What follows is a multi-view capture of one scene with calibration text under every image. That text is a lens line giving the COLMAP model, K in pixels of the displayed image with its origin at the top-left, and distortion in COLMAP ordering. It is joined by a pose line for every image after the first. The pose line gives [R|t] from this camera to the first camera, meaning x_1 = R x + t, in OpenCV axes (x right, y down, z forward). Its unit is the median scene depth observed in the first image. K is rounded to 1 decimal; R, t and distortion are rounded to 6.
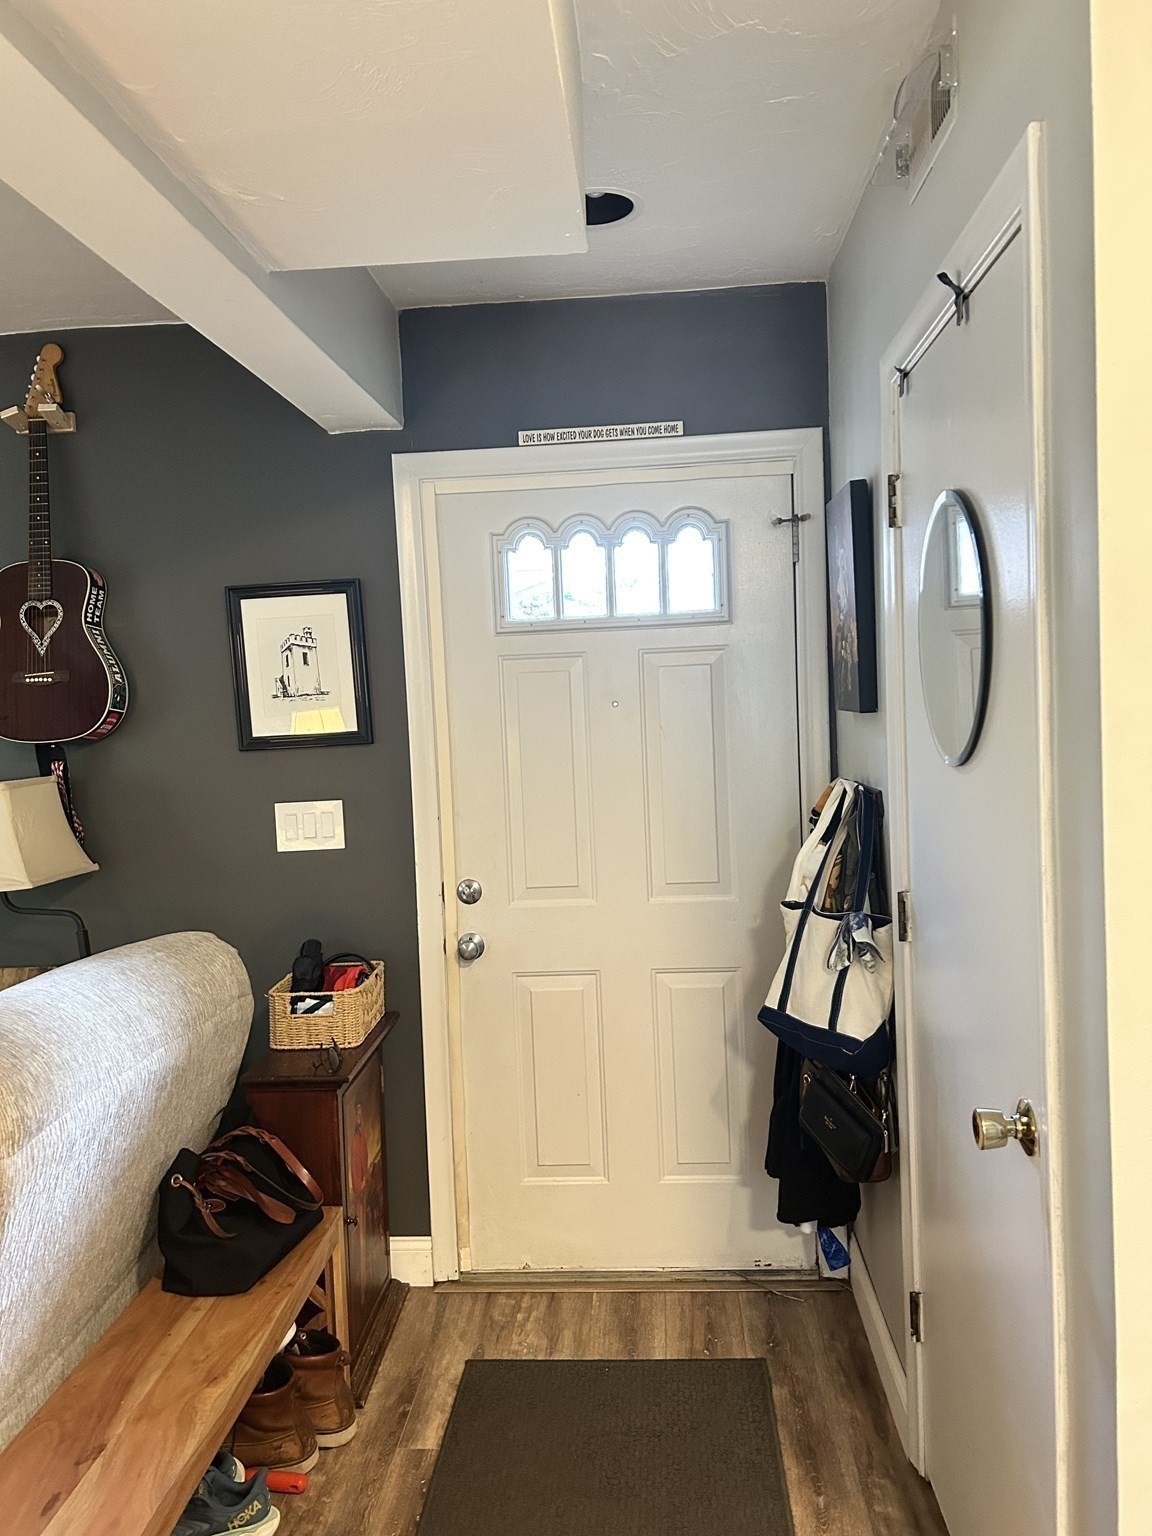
lens RADIAL K [[1156.9, 0, 576.0], [0, 1156.9, 768.0], [0, 0, 1]] dist [0.084220, -0.113603]
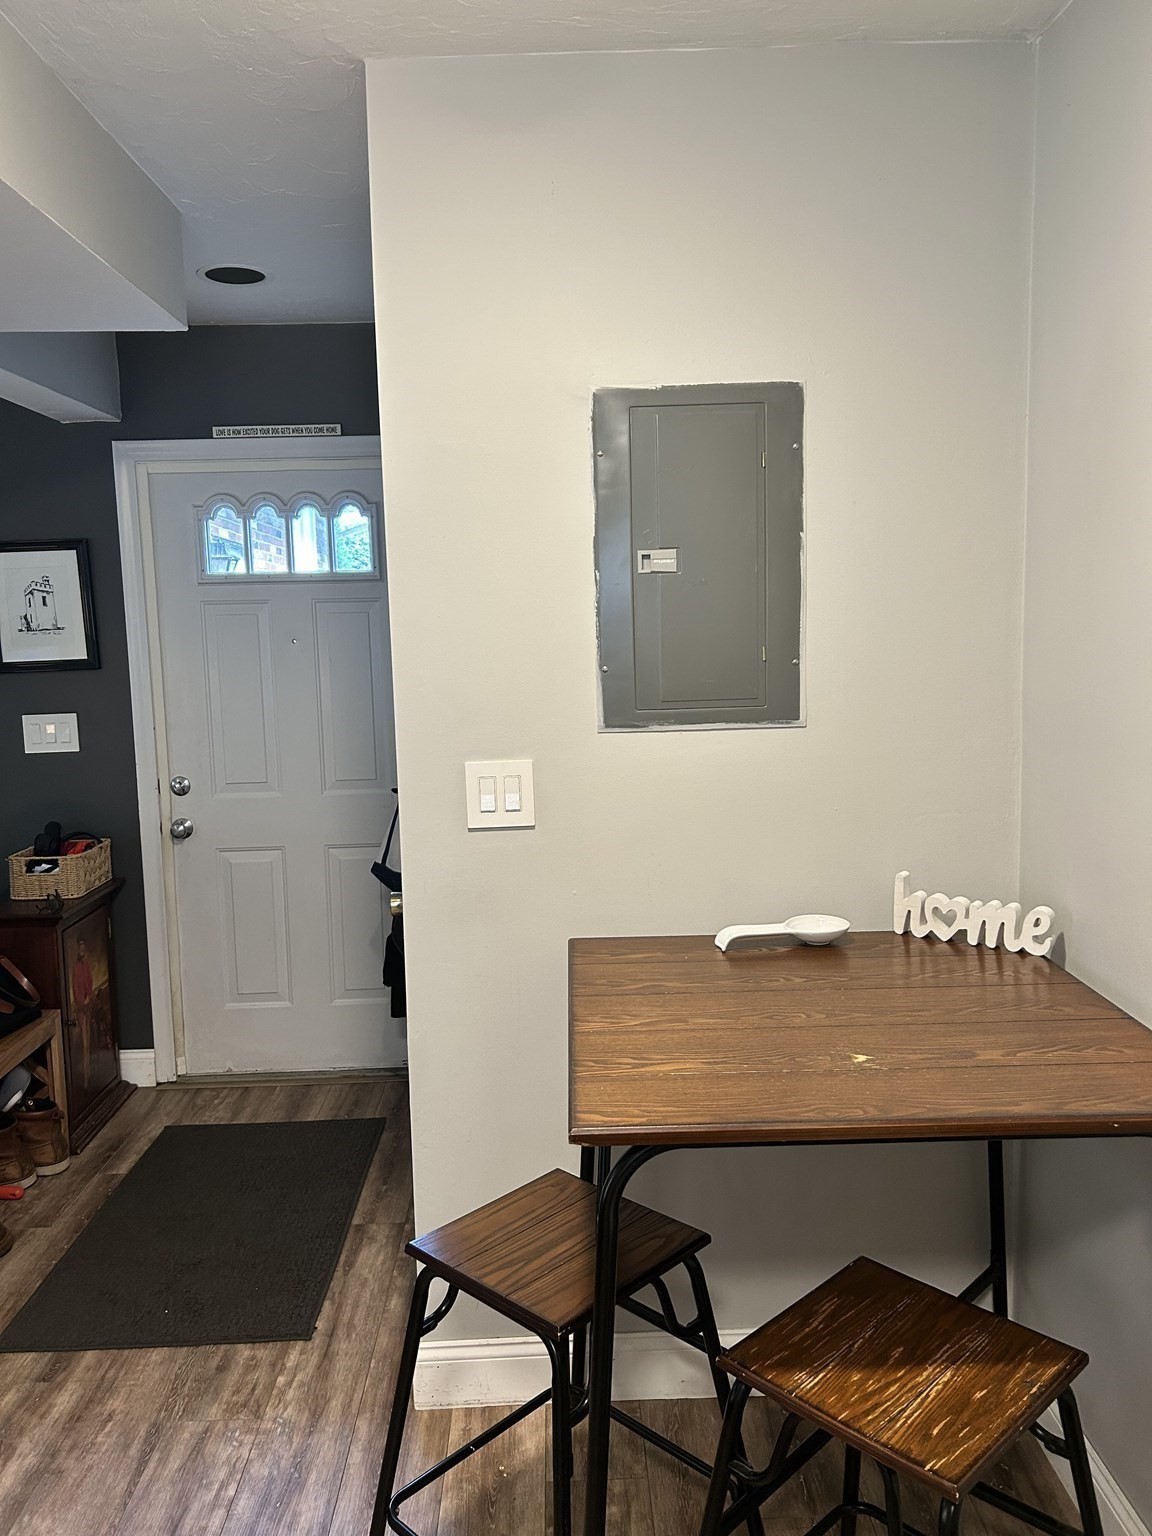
lens RADIAL K [[1160.4, 0, 576.0], [0, 1160.4, 768.0], [0, 0, 1]] dist [0.018948, -0.002848]
pose [[0.995640, 0.006613, 0.093044, 0.229932], [-0.011416, 0.998624, 0.051181, 0.016375], [-0.092578, -0.052020, 0.994346, -0.330087]]
